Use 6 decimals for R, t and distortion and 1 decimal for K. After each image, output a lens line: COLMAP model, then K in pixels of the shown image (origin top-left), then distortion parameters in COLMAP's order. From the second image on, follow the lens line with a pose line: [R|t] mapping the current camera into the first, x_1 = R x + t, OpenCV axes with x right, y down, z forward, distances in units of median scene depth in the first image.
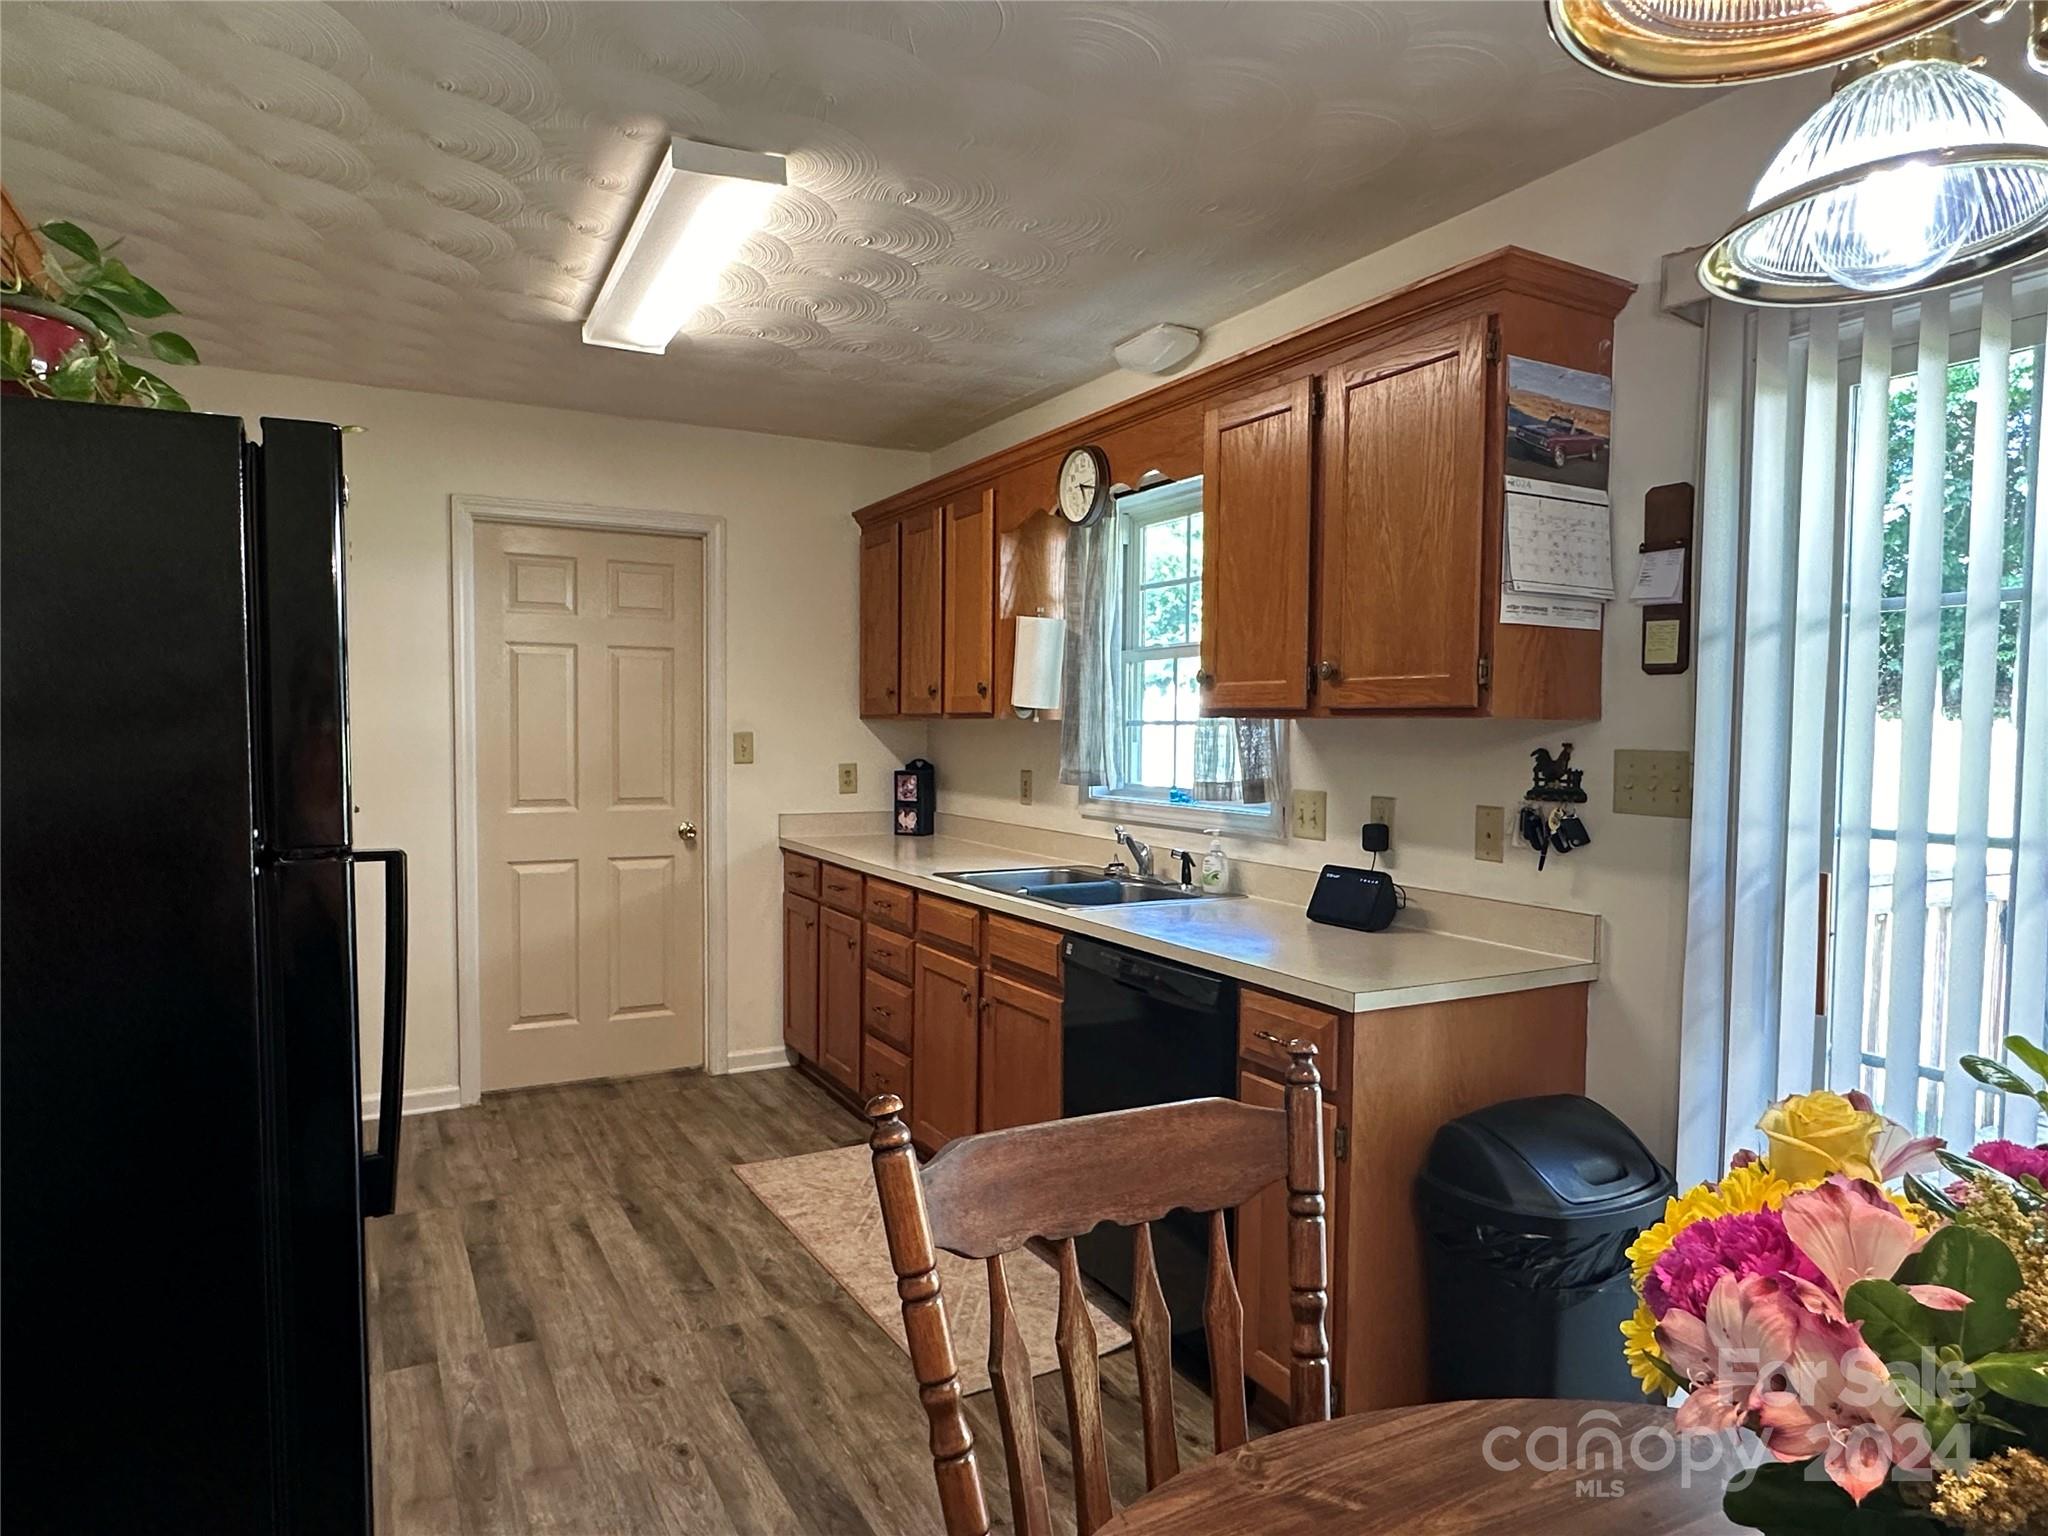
lens RADIAL K [[1259.5, 0, 1024.5], [0, 1259.5, 788.9], [0, 0, 1]] dist [-0.000845, 0.003016]
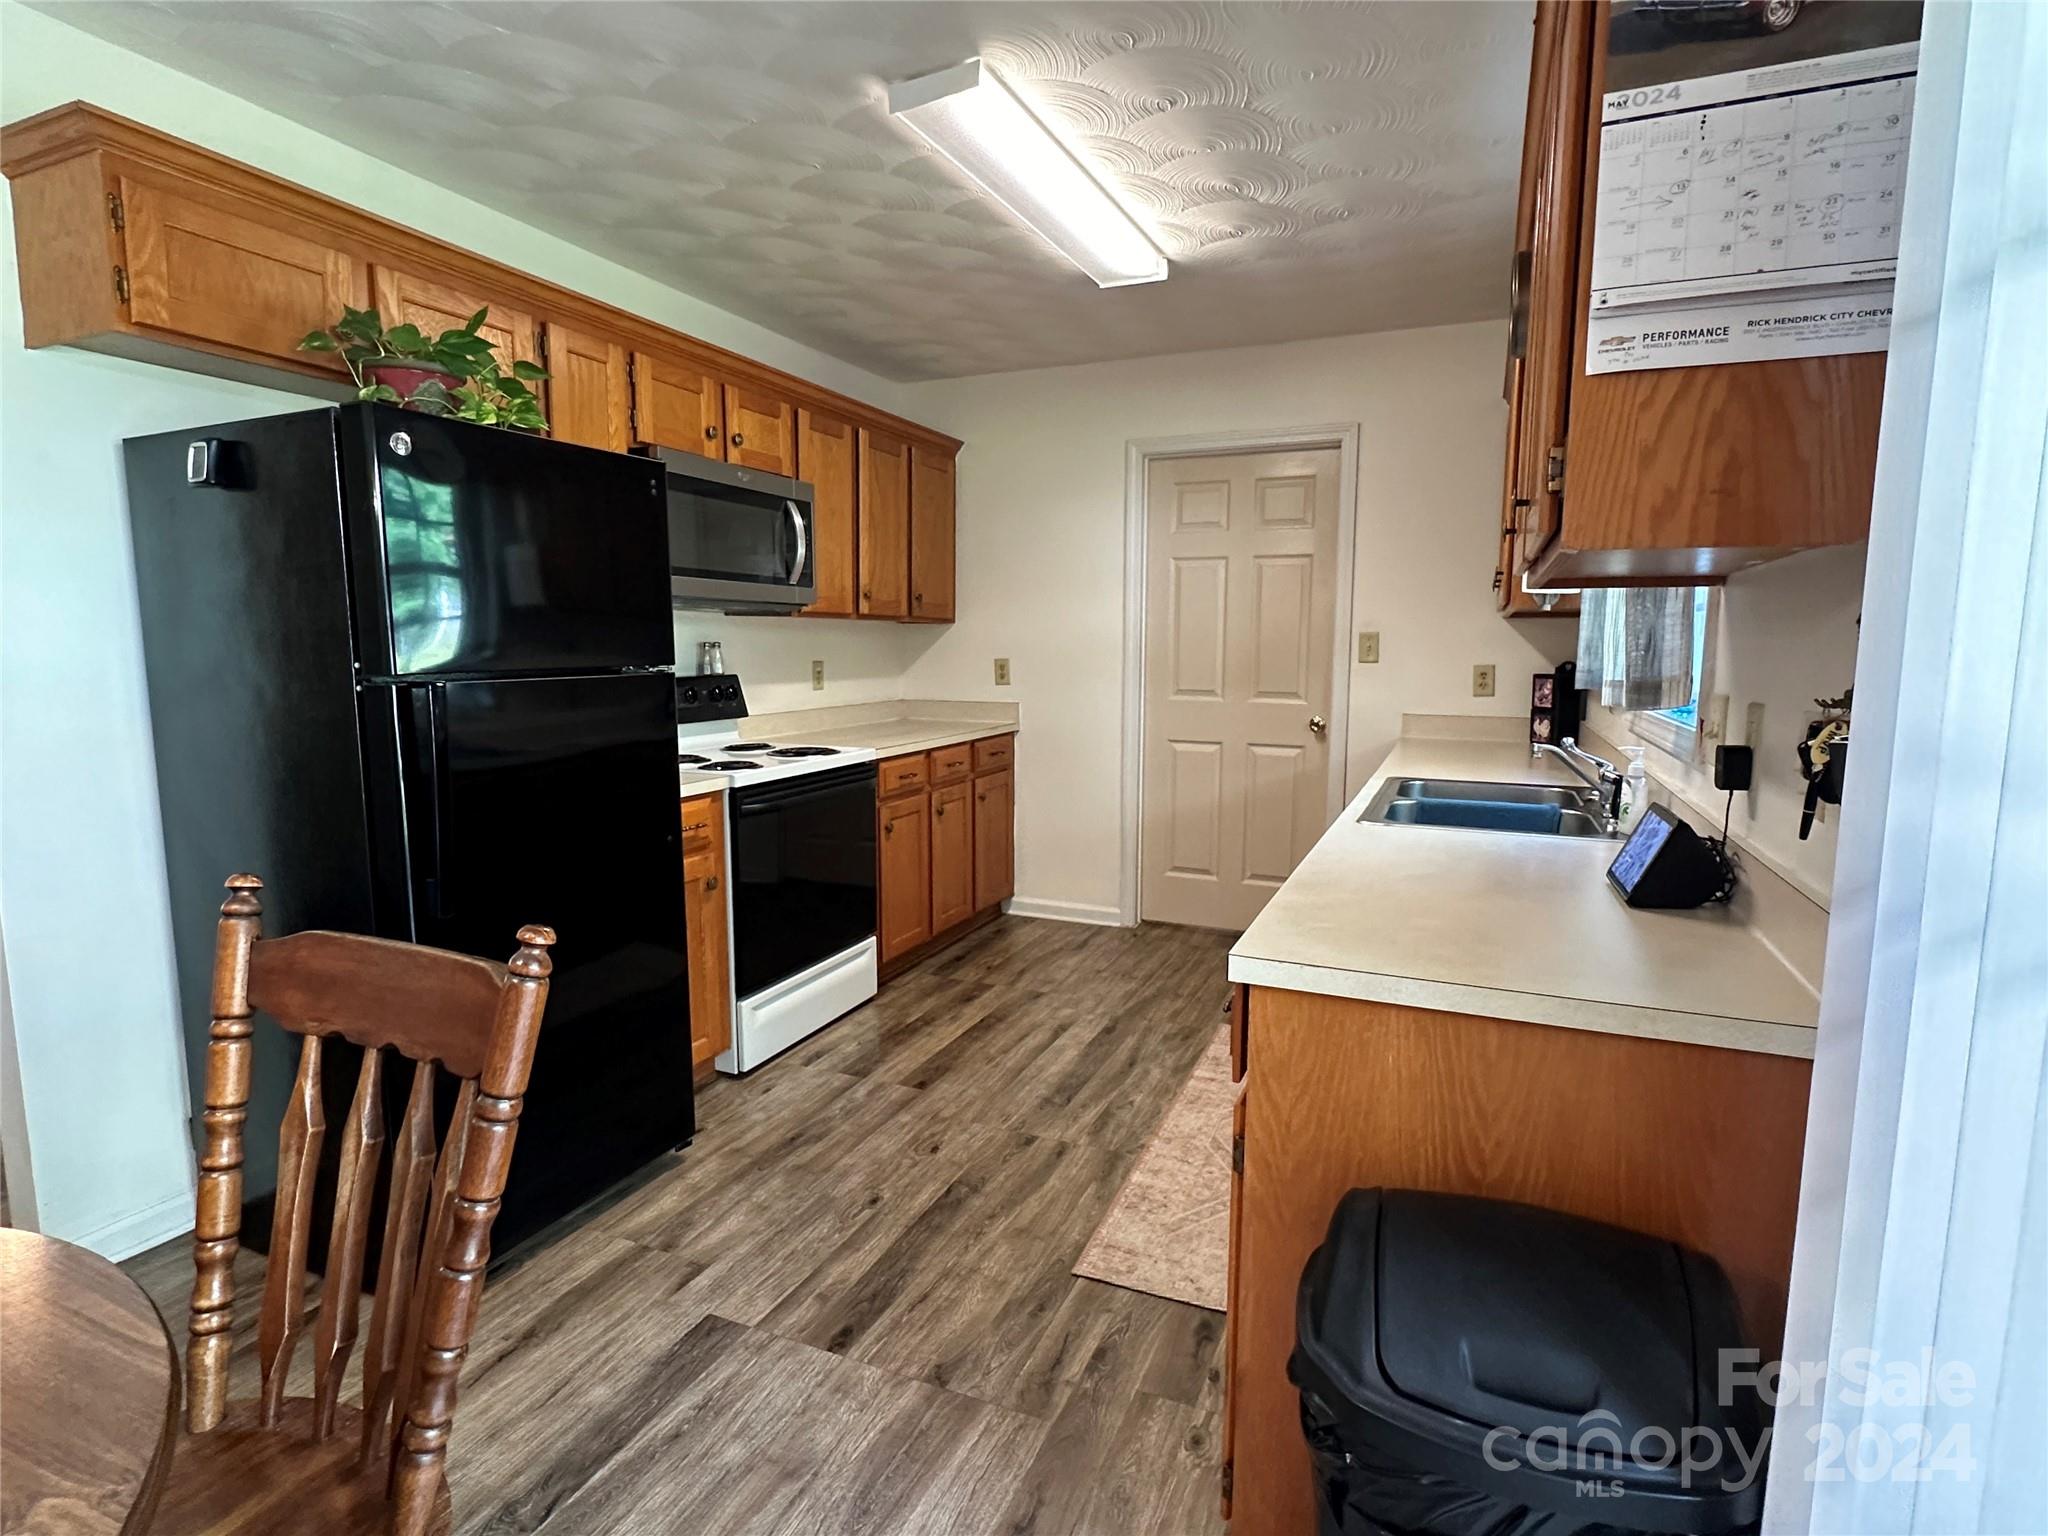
lens RADIAL K [[1044.8, 0, 1020.4], [0, 1044.8, 774.0], [0, 0, 1]] dist [-0.003767, 0.001760]
pose [[0.615416, 0.095625, -0.782380, 0.394038], [-0.040988, 0.995153, 0.089390, 0.008431], [0.787136, -0.022943, 0.616352, 0.336156]]
